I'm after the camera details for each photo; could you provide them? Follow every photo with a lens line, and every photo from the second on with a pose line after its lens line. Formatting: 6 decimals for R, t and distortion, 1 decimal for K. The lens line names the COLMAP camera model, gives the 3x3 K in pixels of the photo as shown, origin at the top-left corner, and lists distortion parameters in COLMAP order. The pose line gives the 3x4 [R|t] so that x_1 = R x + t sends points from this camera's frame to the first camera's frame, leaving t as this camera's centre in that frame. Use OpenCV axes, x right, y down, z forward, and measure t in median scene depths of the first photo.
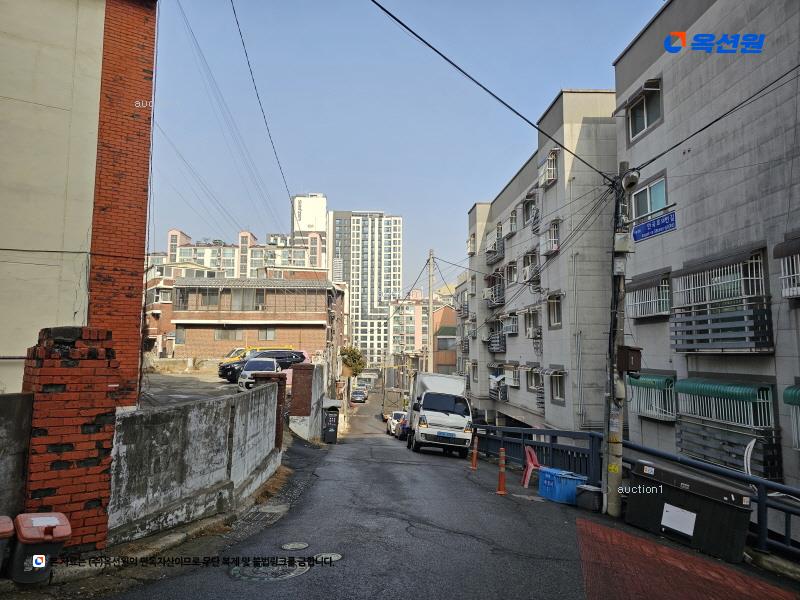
lens RADIAL K [[535.0, 0, 390.6], [0, 535.0, 301.6], [0, 0, 1]] dist [-0.002475, -0.001370]
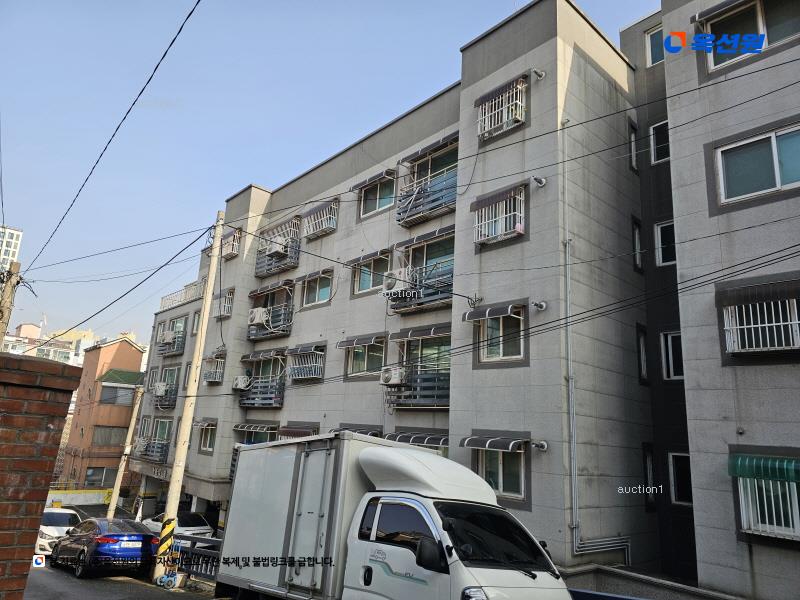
lens RADIAL K [[536.7, 0, 399.5], [0, 536.7, 313.7], [0, 0, 1]] dist [0.046366, 0.000065]
pose [[0.780034, 0.181015, 0.598983, -0.080589], [-0.119664, 0.982729, -0.141150, 0.054407], [-0.614188, 0.038425, 0.788224, 0.370955]]
